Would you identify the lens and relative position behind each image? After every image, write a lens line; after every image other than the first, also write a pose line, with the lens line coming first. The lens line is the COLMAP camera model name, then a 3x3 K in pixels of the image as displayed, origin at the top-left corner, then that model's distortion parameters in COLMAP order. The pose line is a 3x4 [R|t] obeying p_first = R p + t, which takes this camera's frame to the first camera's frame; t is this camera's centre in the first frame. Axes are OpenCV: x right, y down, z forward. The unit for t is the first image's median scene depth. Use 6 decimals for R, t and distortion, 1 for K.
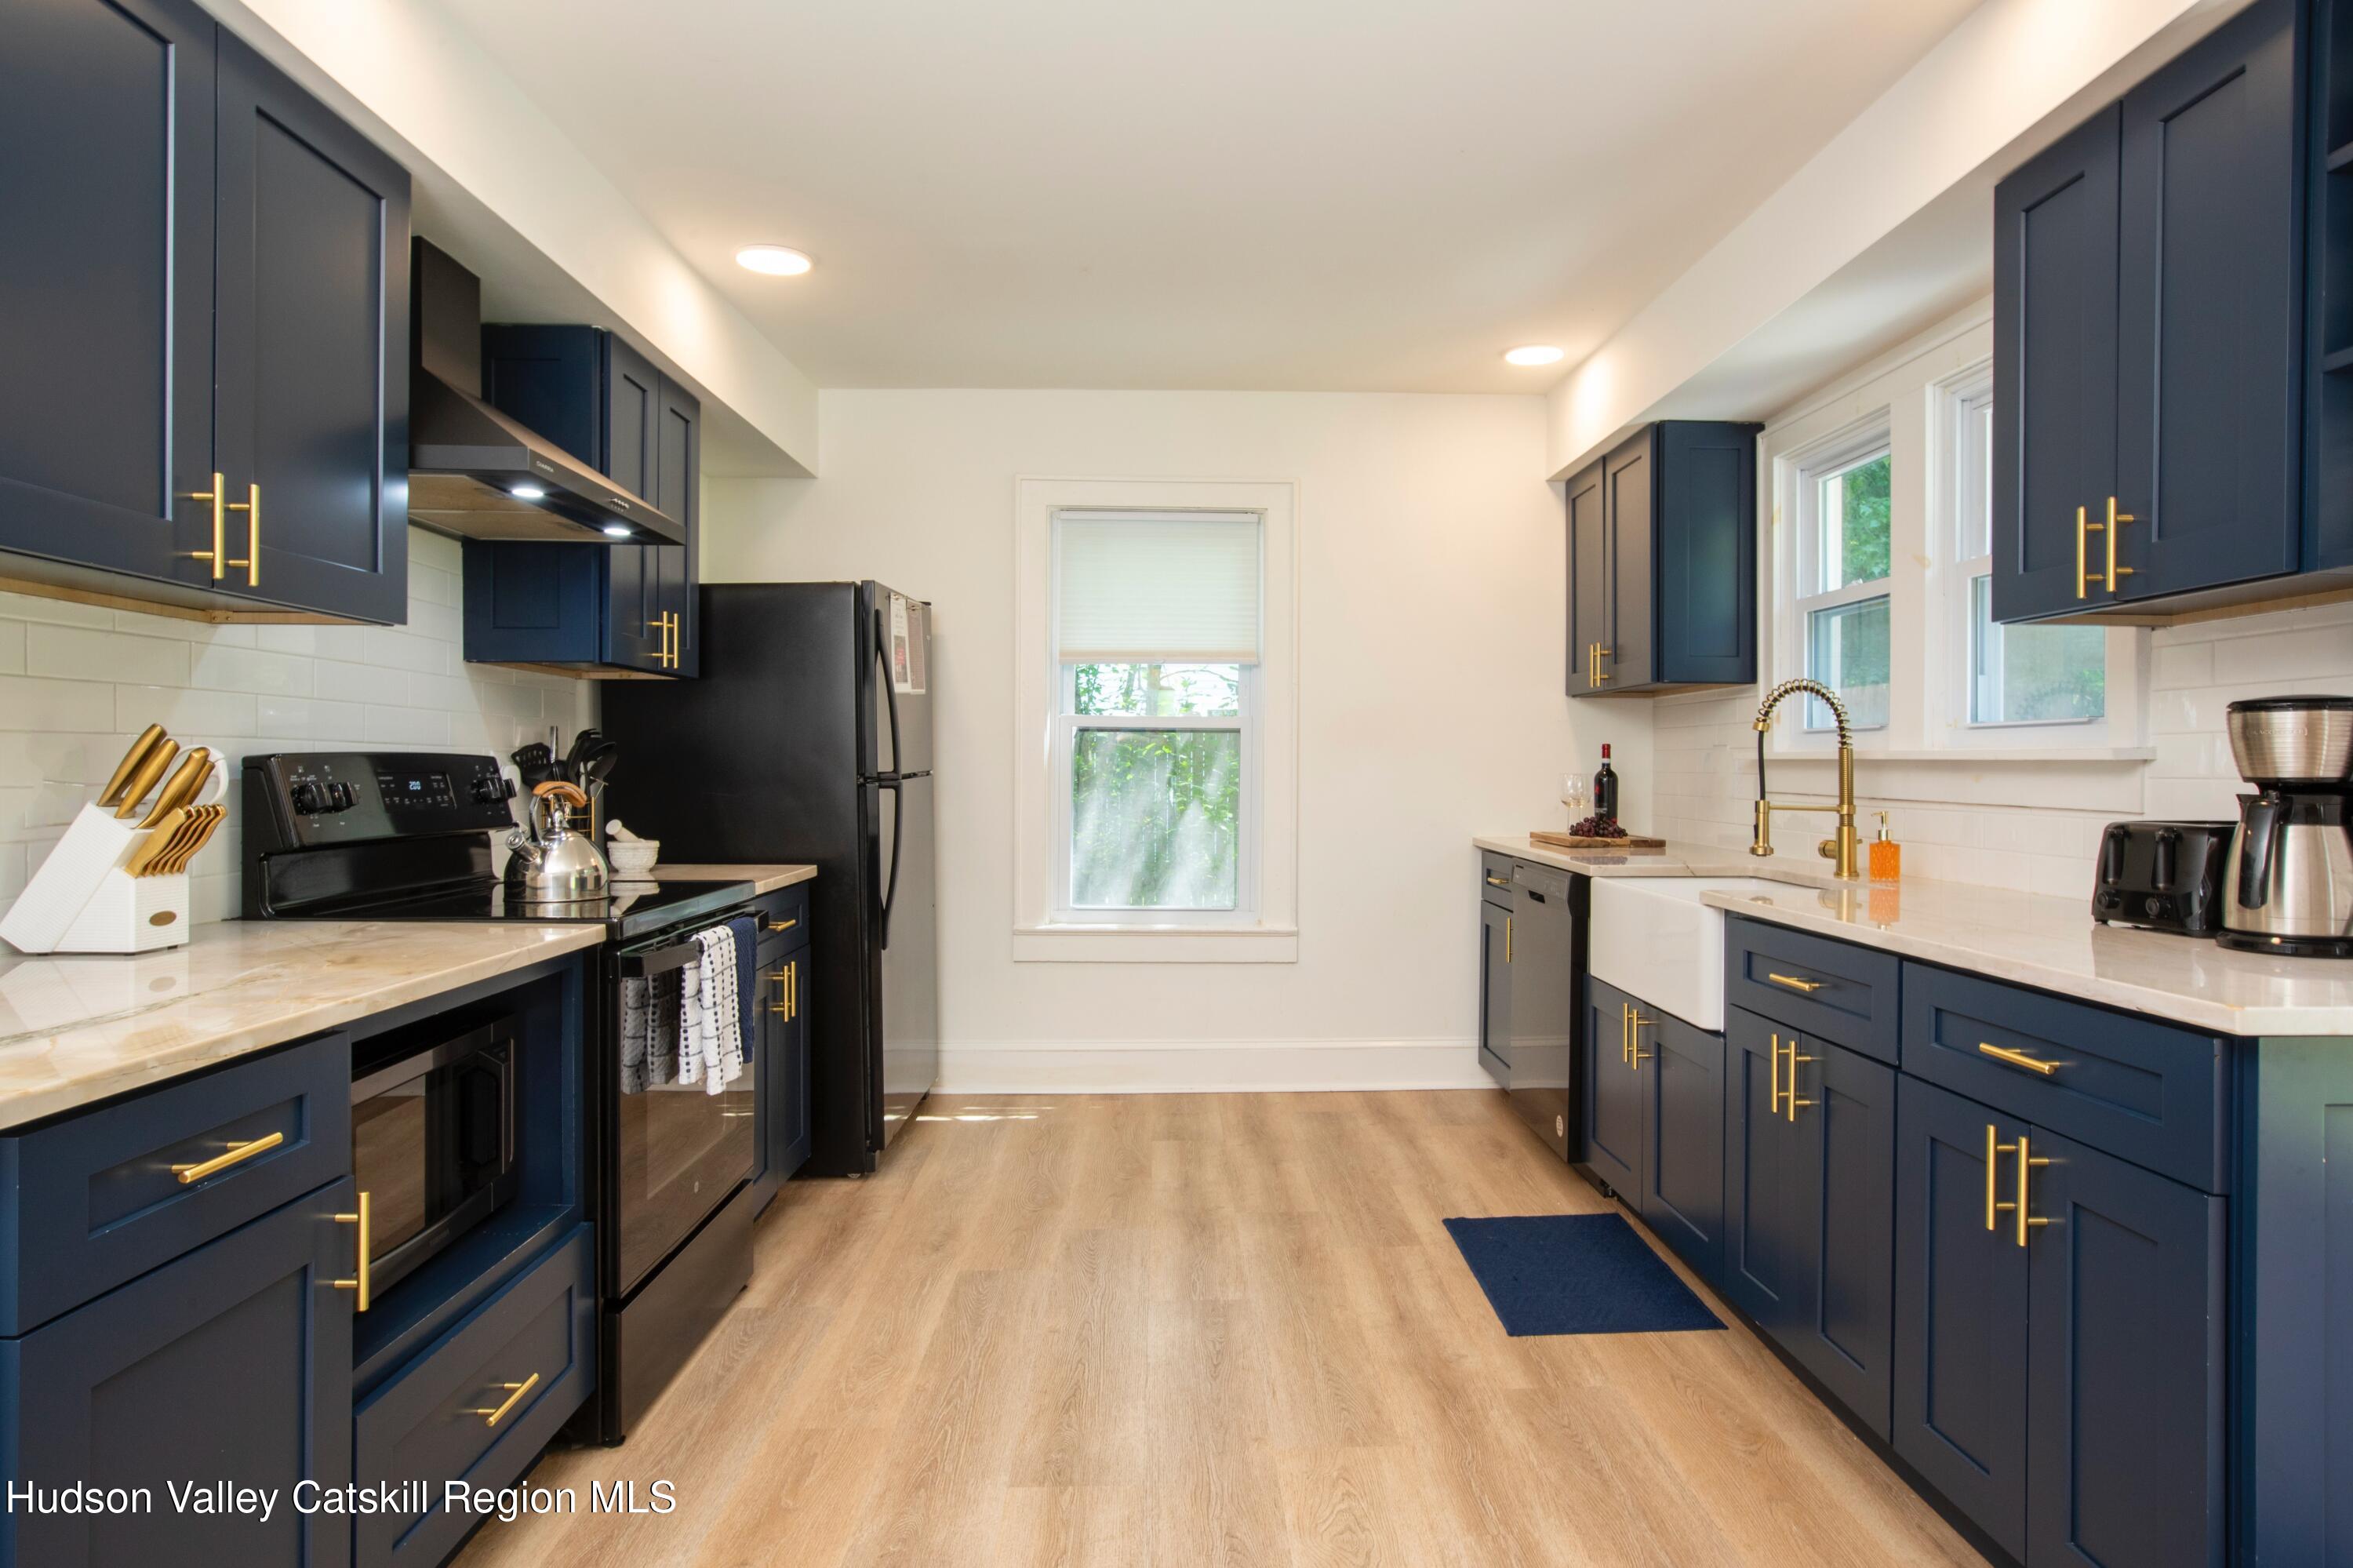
lens RADIAL K [[1395.8, 0, 1180.3], [0, 1395.8, 786.4], [0, 0, 1]] dist [-0.020663, 0.003664]
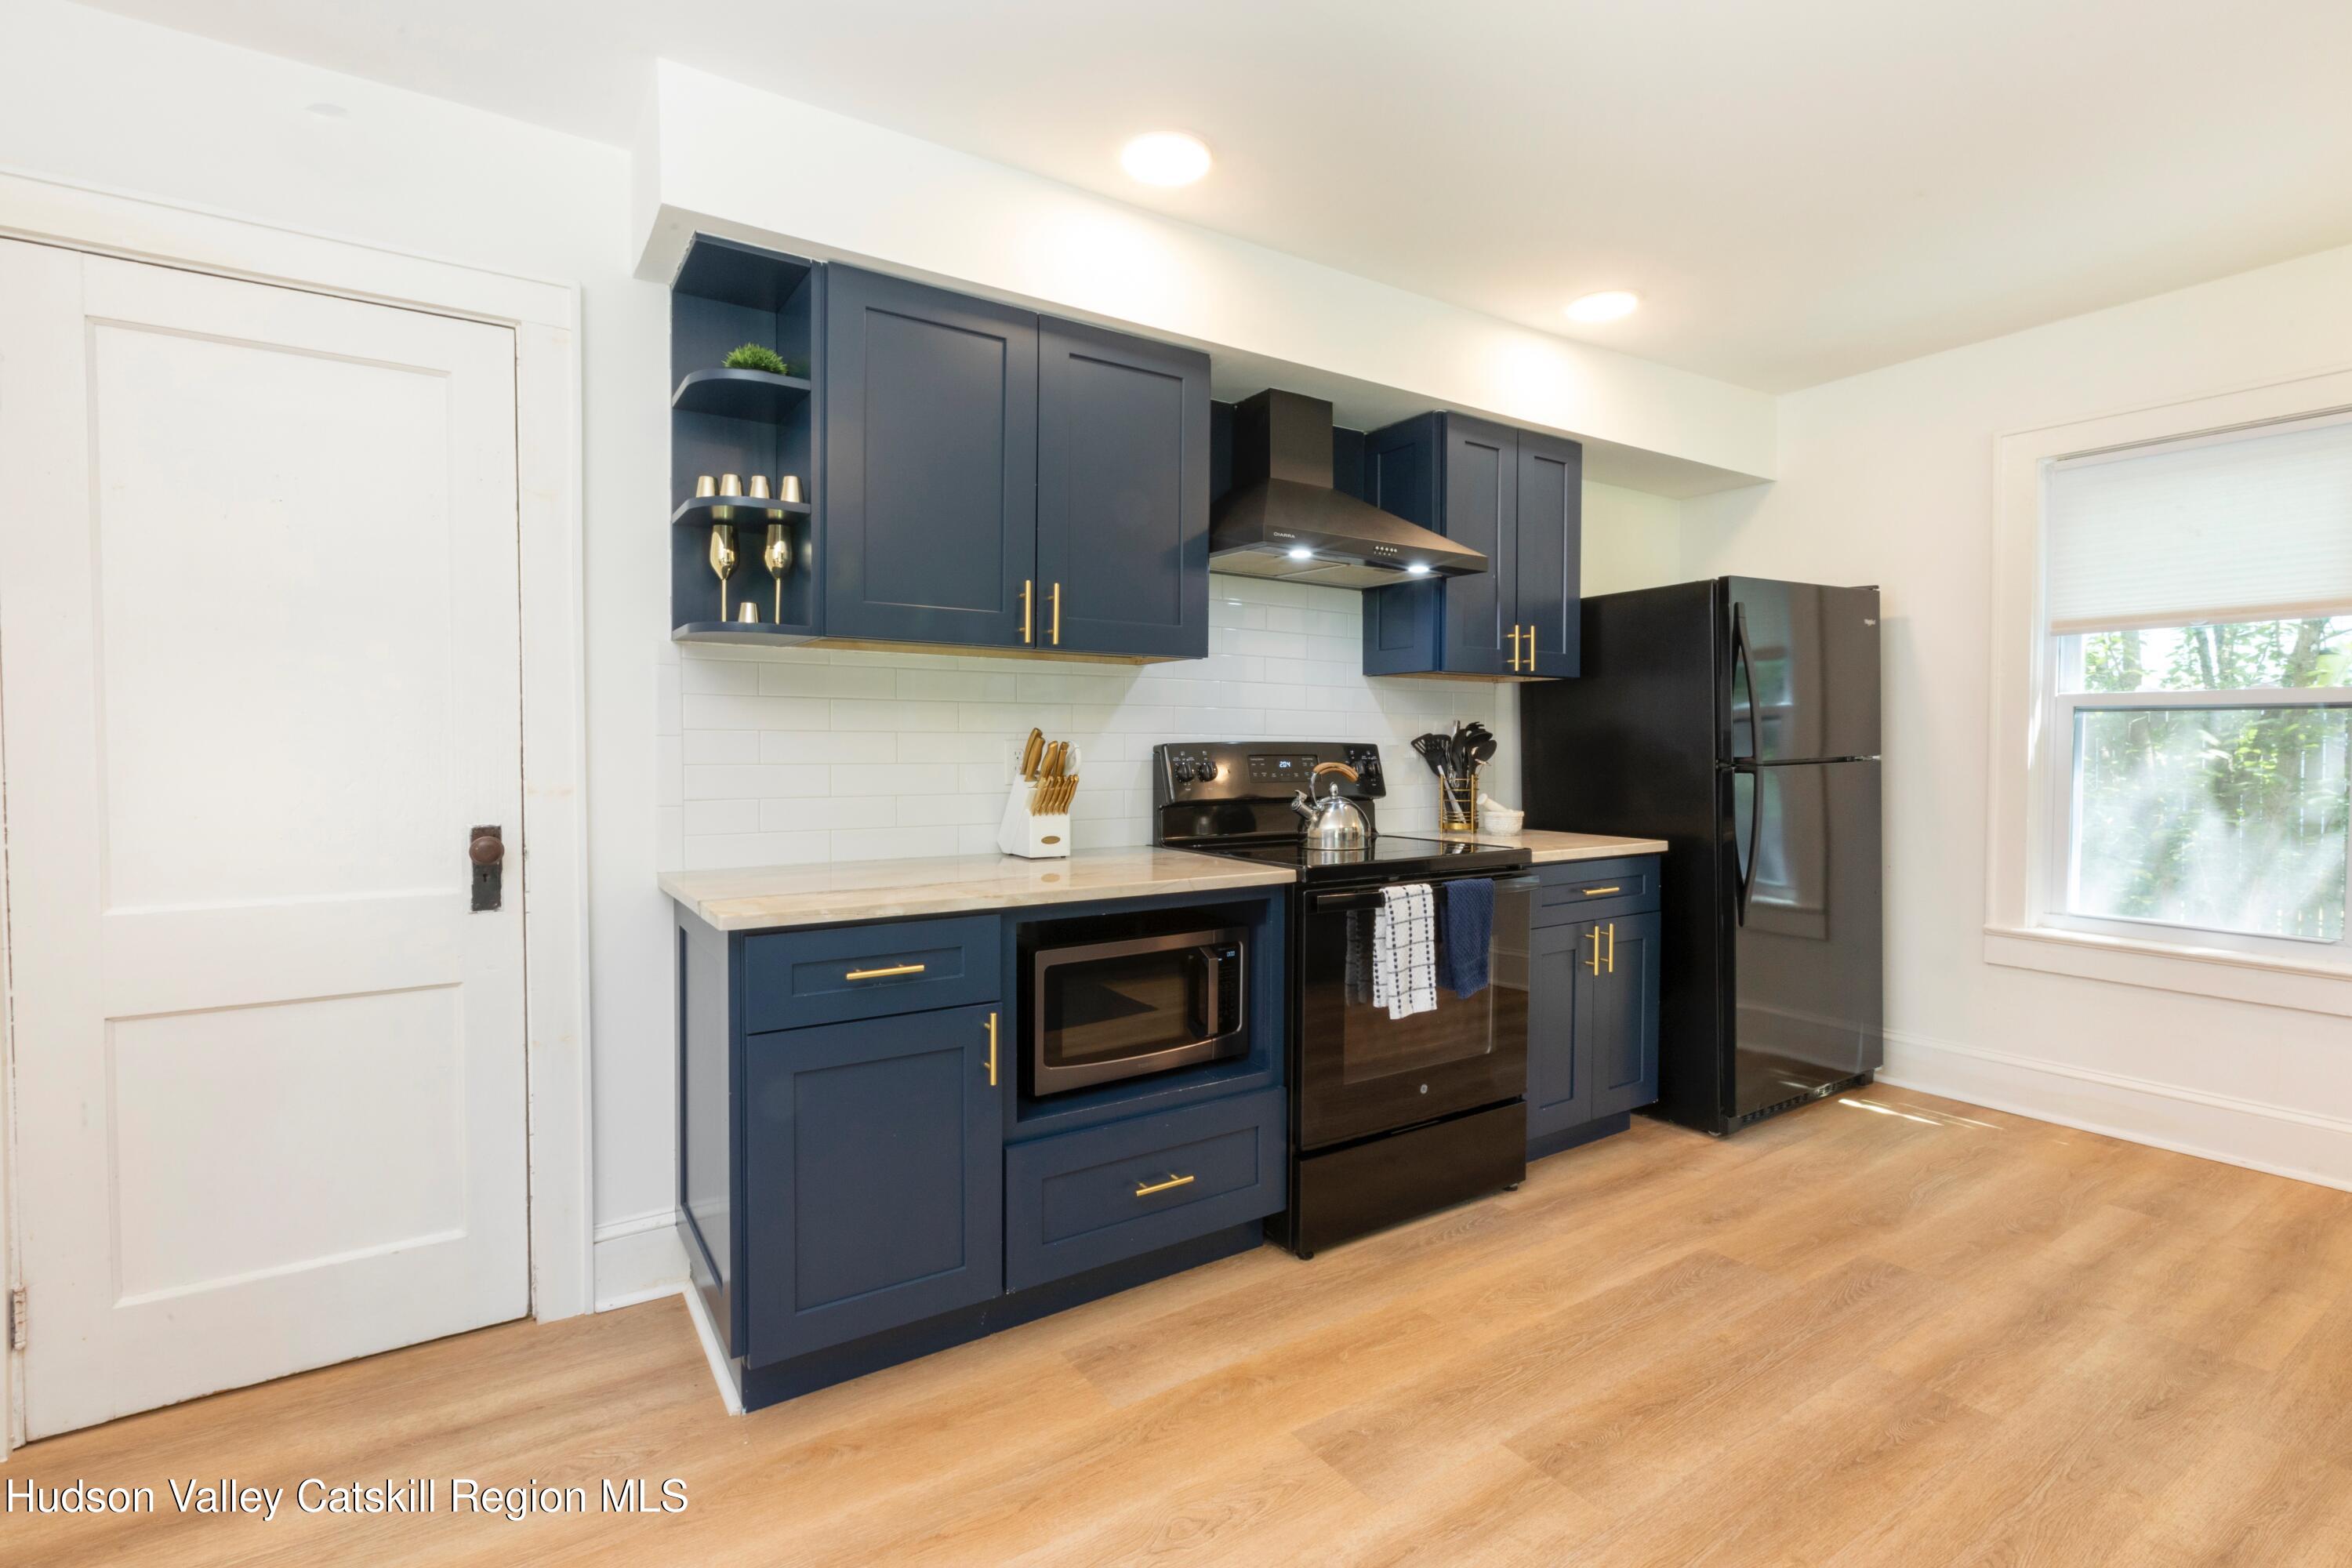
lens RADIAL K [[1076.0, 0, 1174.4], [0, 1076.0, 769.5], [0, 0, 1]] dist [-0.005415, -0.000239]
pose [[0.524503, 0.015827, -0.851262, 0.331838], [-0.011774, 0.999866, 0.011336, -0.006293], [0.851327, 0.004077, 0.524619, 0.285200]]
